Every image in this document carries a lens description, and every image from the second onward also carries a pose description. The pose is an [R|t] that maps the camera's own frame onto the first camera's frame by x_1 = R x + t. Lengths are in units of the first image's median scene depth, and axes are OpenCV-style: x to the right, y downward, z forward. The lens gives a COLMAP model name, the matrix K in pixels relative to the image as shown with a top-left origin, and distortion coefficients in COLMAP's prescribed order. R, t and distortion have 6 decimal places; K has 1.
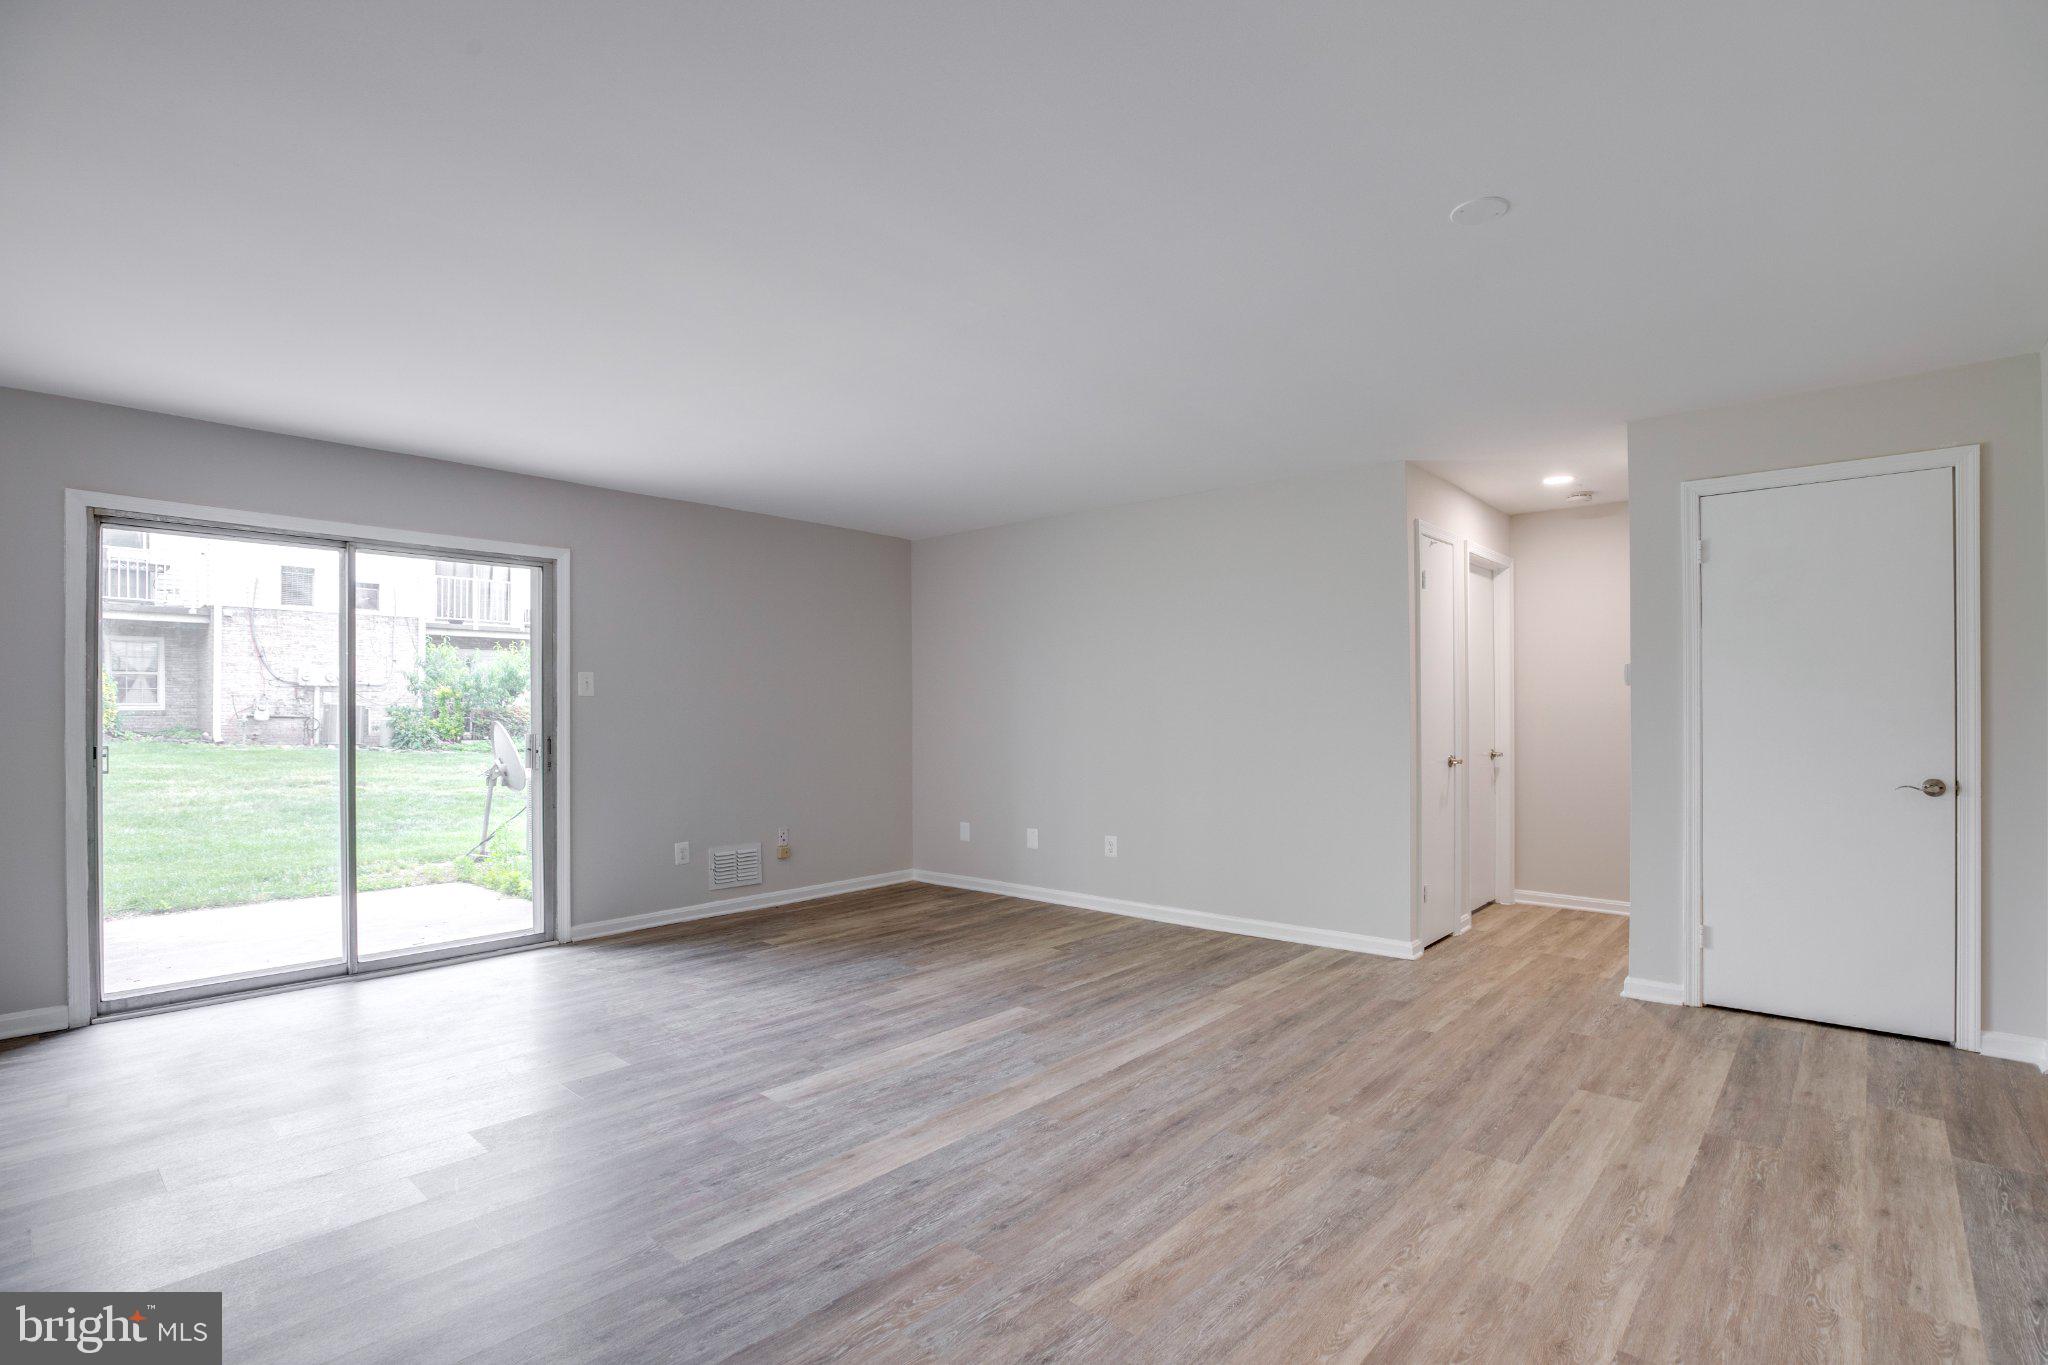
lens RADIAL K [[966.8, 0, 1036.6], [0, 966.8, 706.6], [0, 0, 1]] dist [-0.043290, 0.012061]
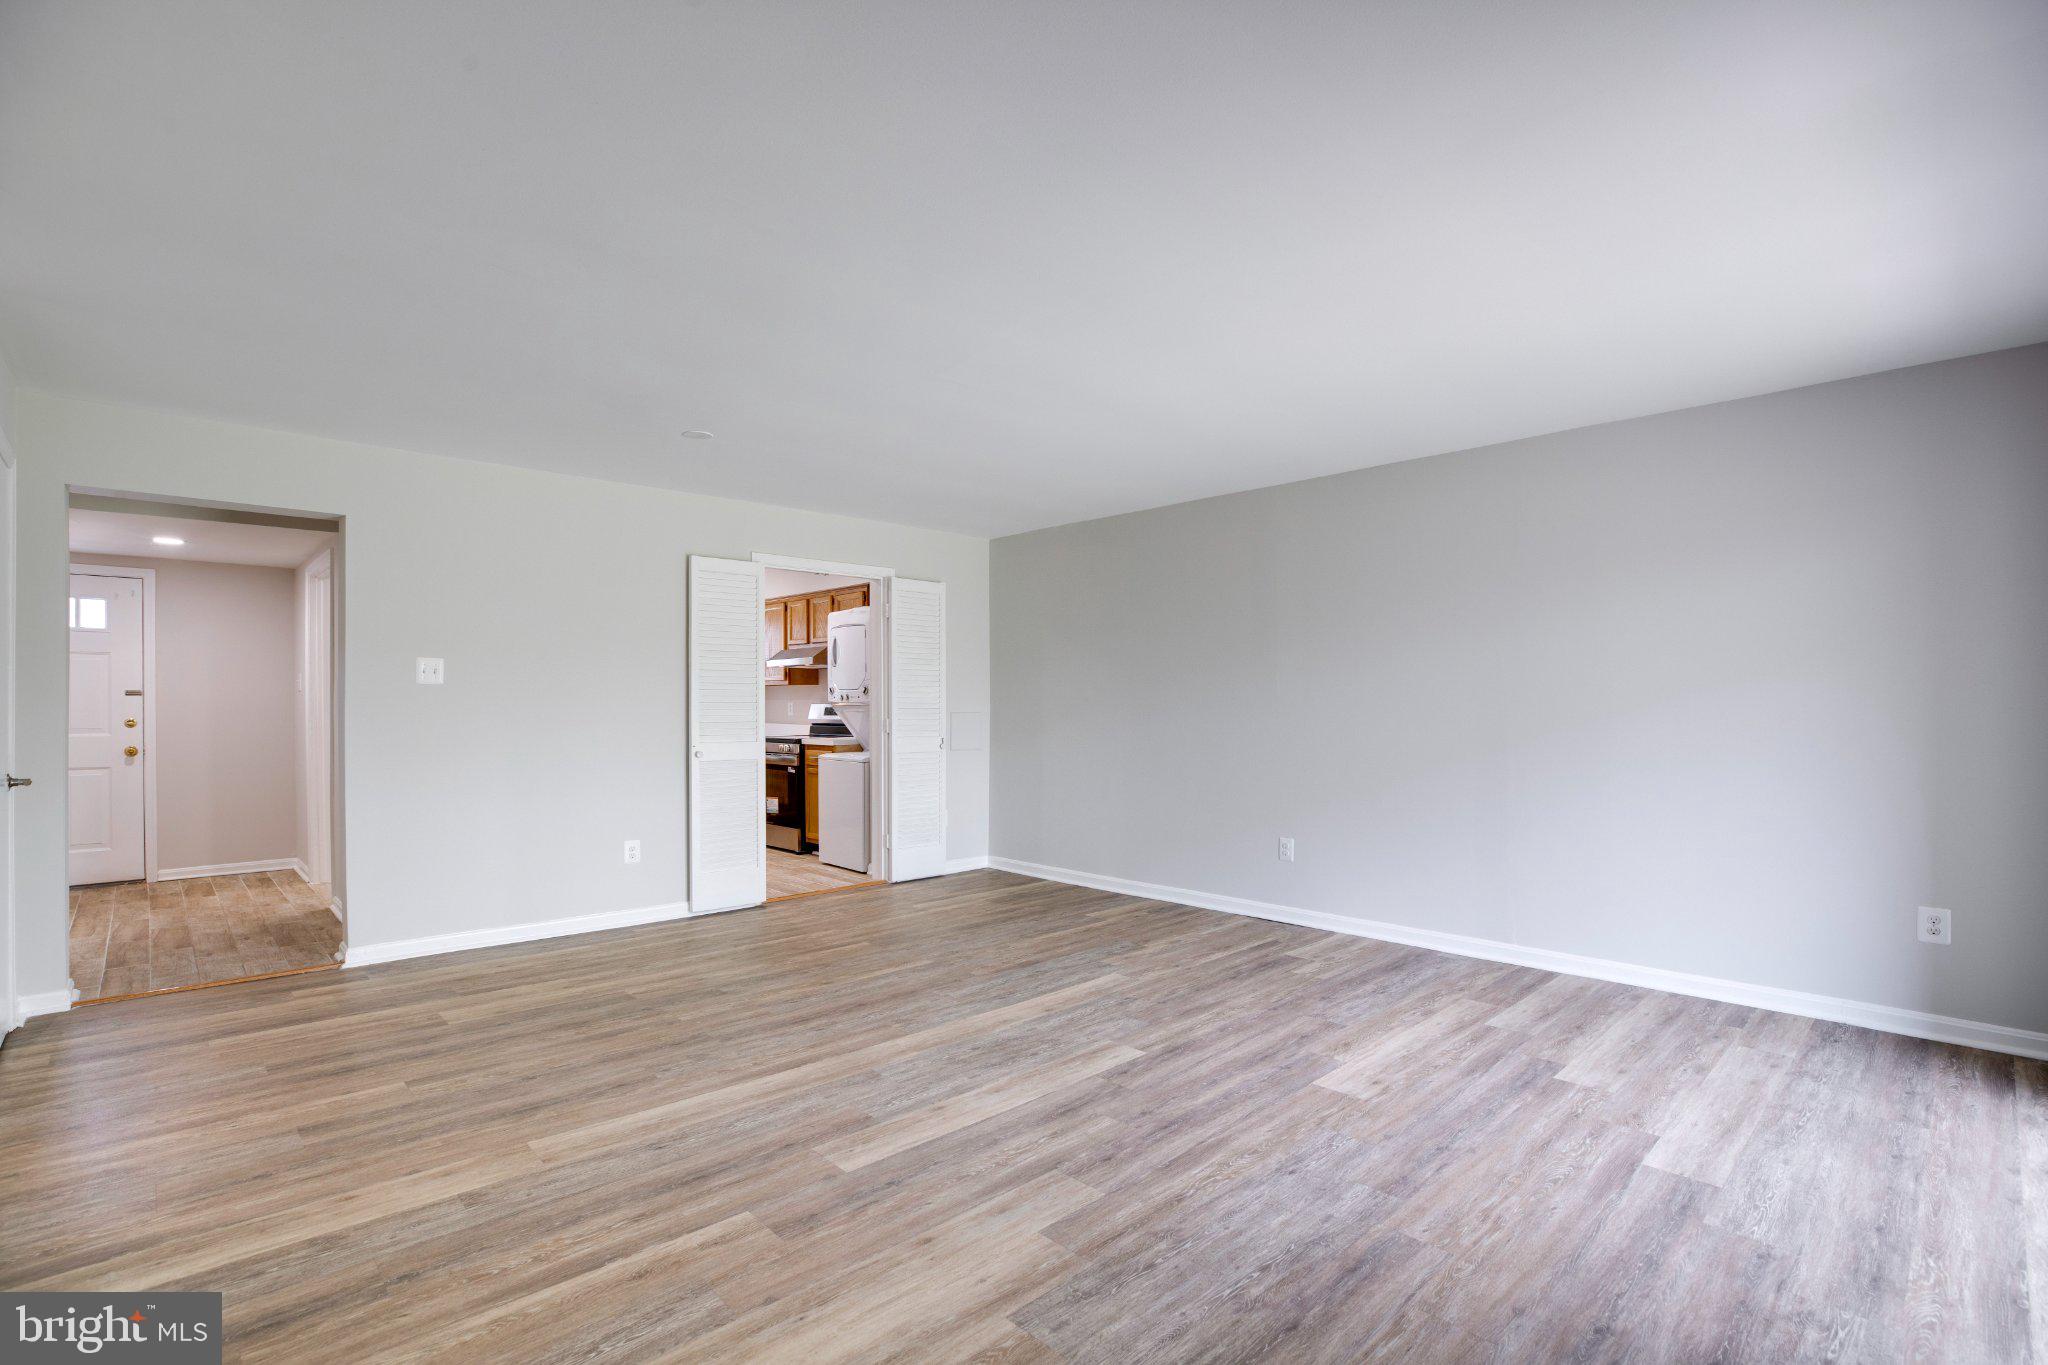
lens RADIAL K [[943.2, 0, 1031.7], [0, 943.2, 687.4], [0, 0, 1]] dist [-0.043321, 0.011019]
pose [[-0.996780, 0.004095, 0.080086, -0.160484], [0.002394, 0.999770, -0.021326, 0.005944], [-0.080155, -0.021066, -0.996560, 1.361076]]
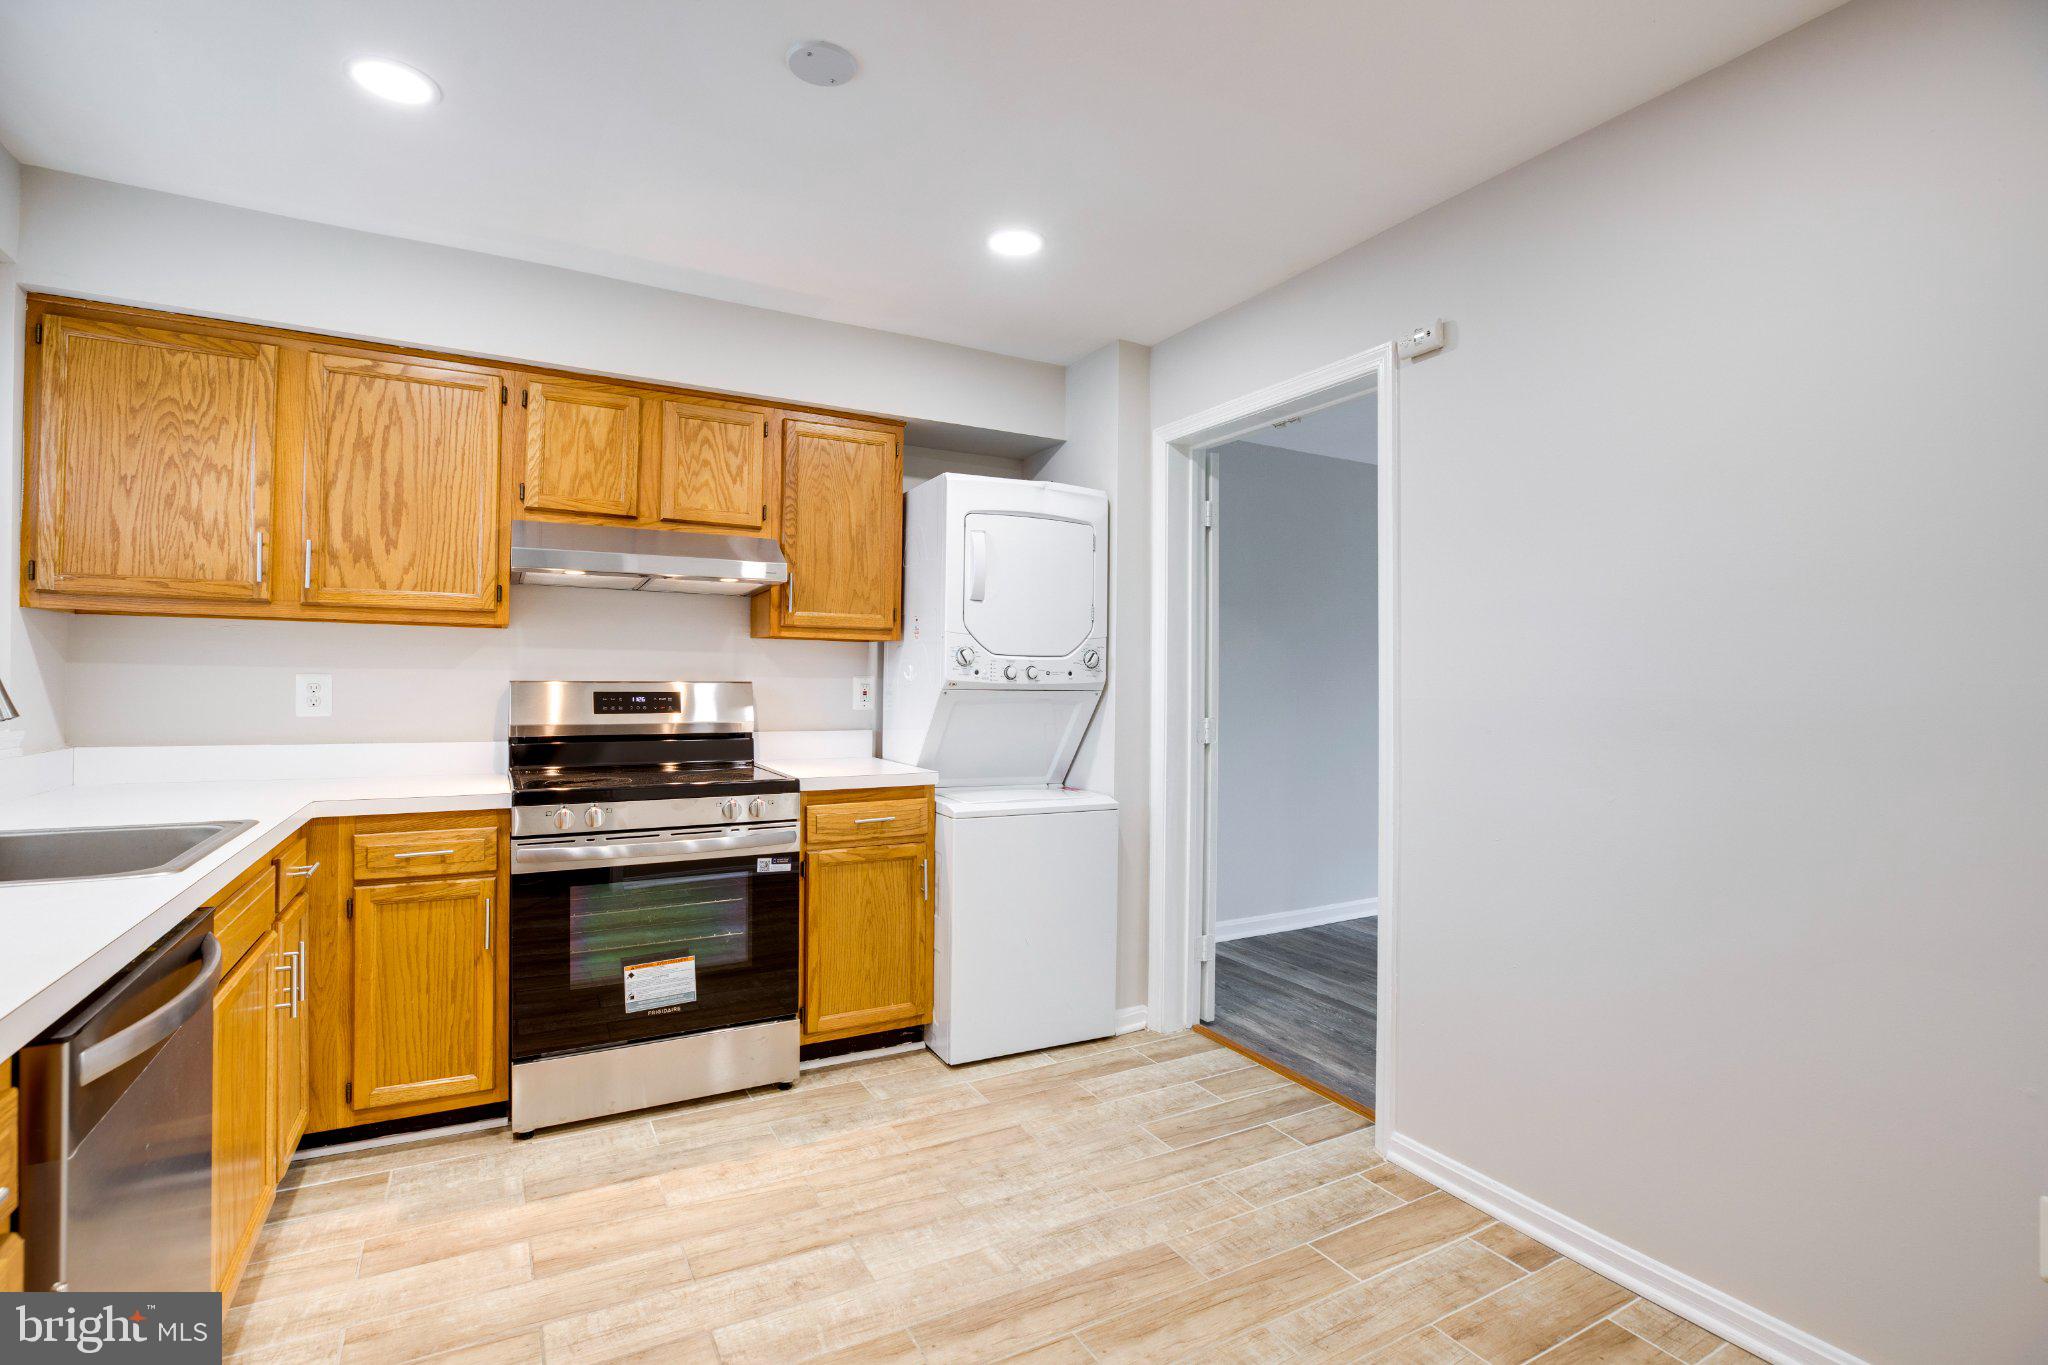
lens RADIAL K [[961.9, 0, 1036.1], [0, 961.9, 662.5], [0, 0, 1]] dist [-0.045606, 0.012506]
pose [[-0.328140, -0.021750, -0.944379, 0.890882], [-0.005345, 0.999762, -0.021169, -0.003144], [0.944614, -0.001898, -0.328178, 0.138940]]
